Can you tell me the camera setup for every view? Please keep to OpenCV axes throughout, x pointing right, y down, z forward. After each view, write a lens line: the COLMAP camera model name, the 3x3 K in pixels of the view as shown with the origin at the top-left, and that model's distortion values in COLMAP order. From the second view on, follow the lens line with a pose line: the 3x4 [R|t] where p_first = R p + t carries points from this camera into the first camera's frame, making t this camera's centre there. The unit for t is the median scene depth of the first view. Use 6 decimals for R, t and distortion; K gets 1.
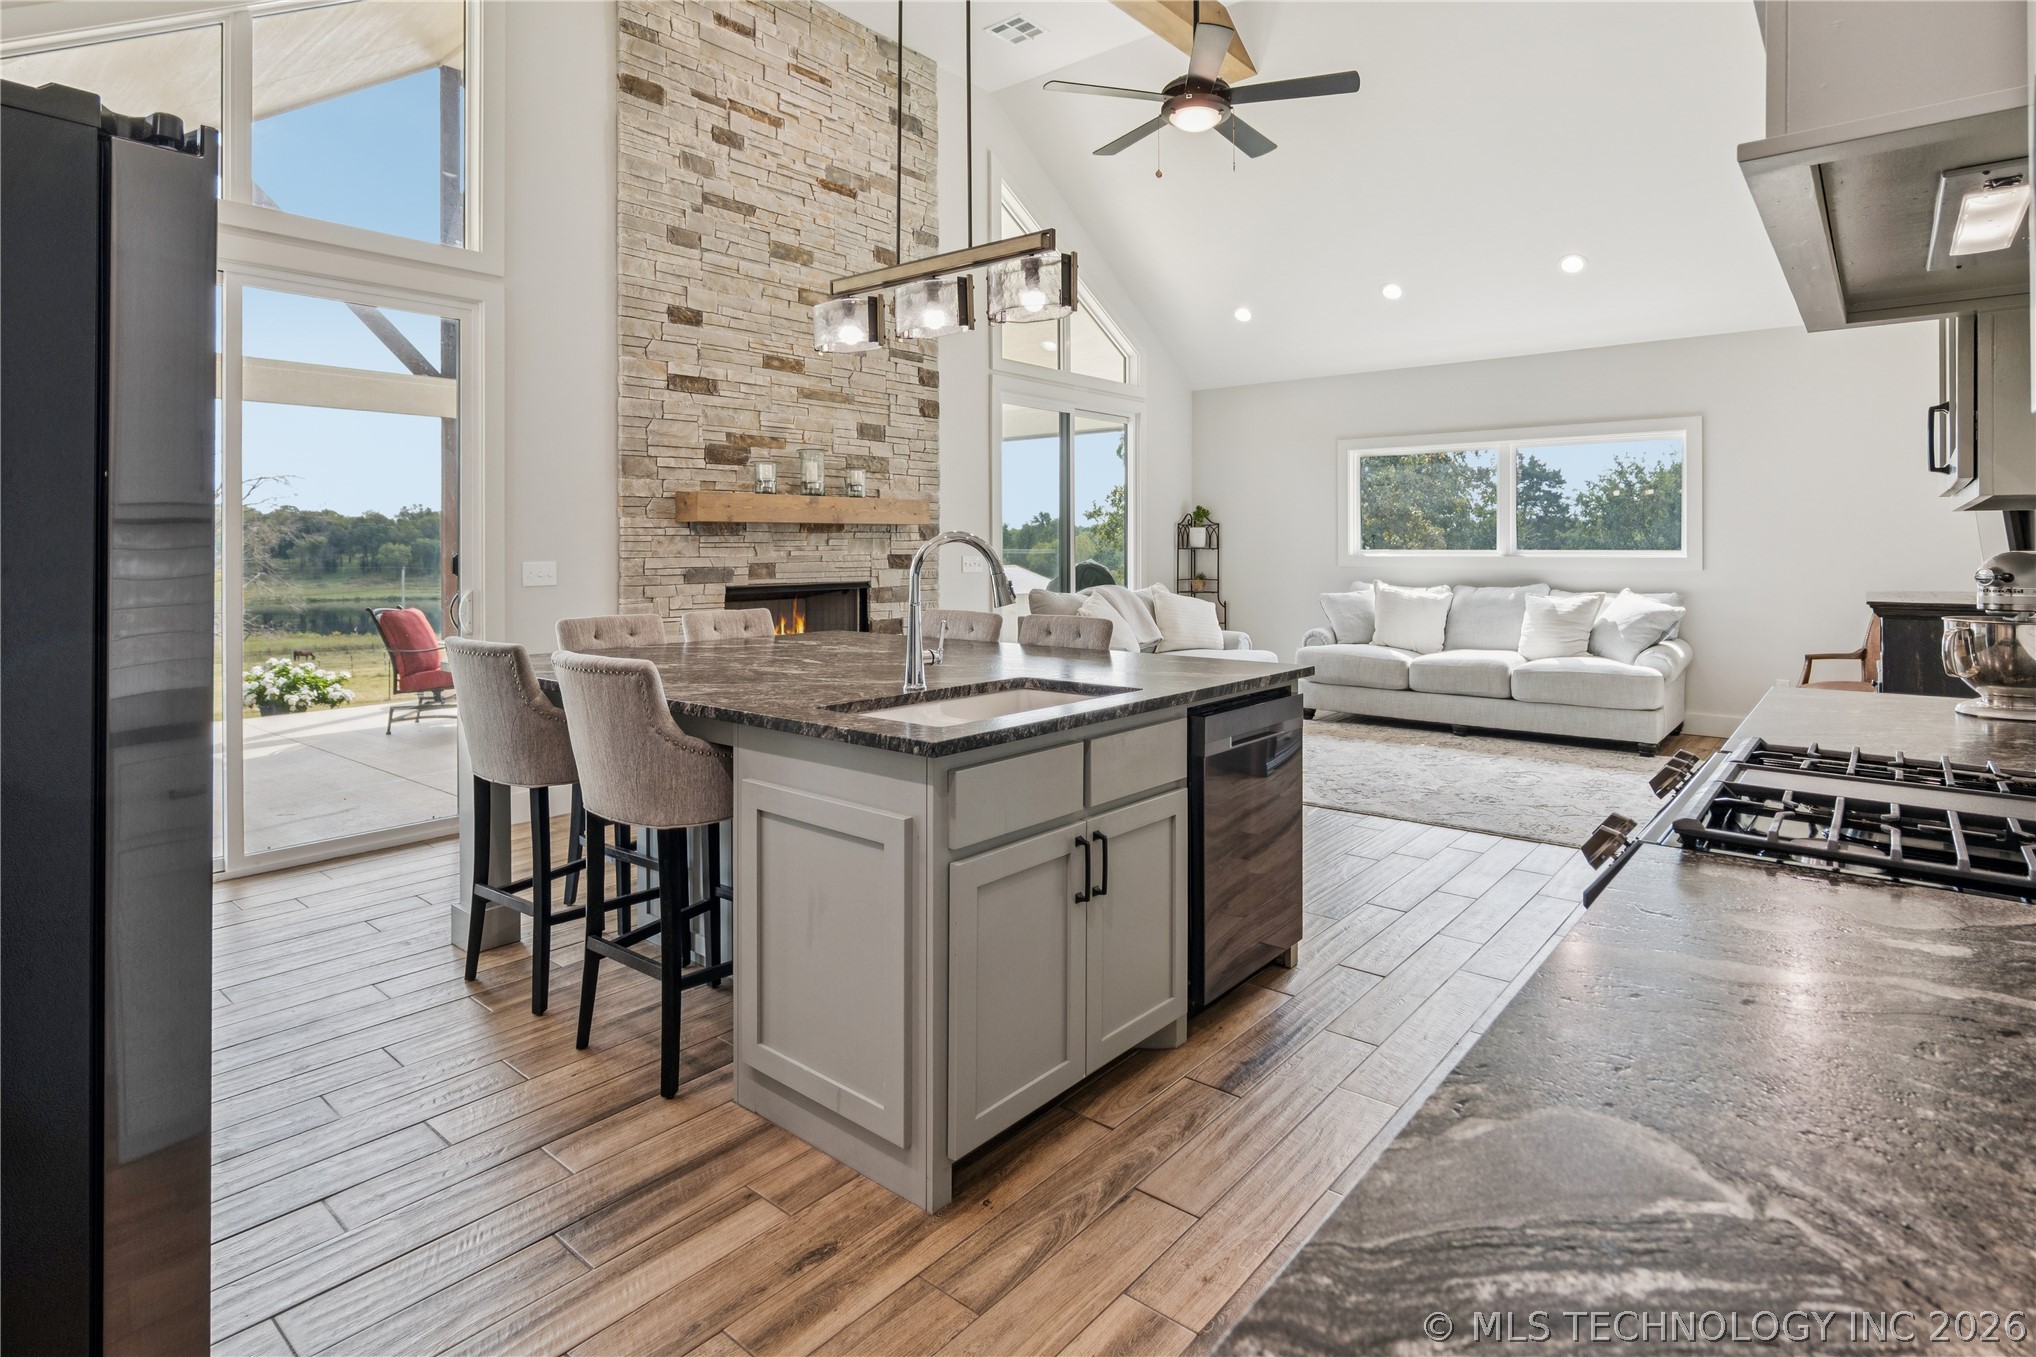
lens RADIAL K [[1045.6, 0, 1019.0], [0, 1045.6, 531.3], [0, 0, 1]] dist [-0.004214, -0.000297]
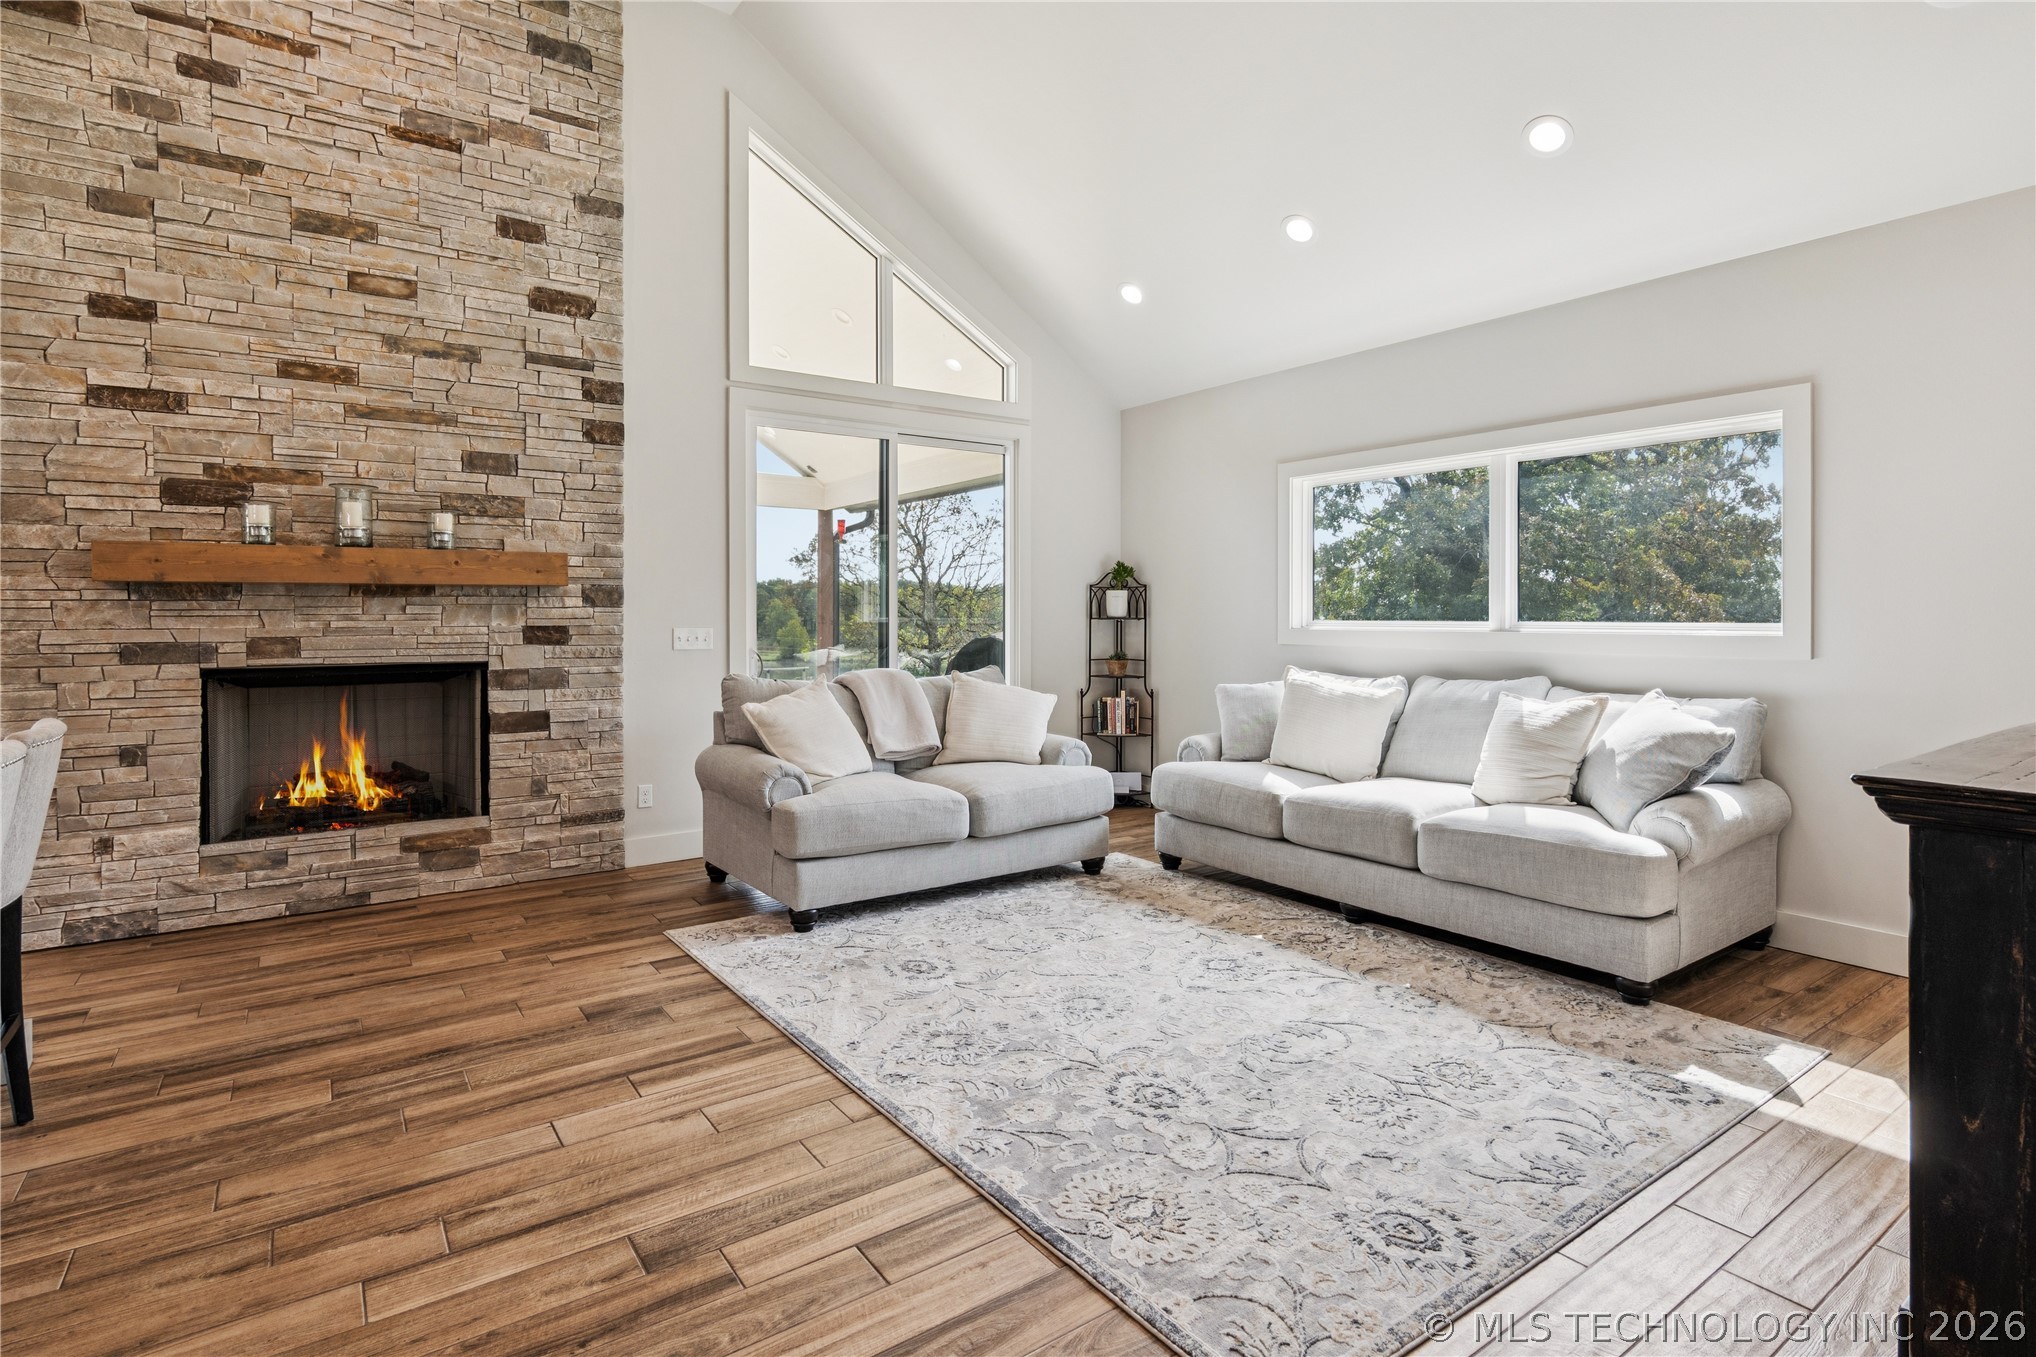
lens RADIAL K [[1012.6, 0, 1009.0], [0, 1012.6, 609.0], [0, 0, 1]] dist [-0.003494, 0.000213]
pose [[0.965211, -0.001352, -0.261469, 0.430882], [0.003255, 0.999971, 0.006846, 0.006676], [0.261452, -0.007459, 0.965188, 0.414667]]
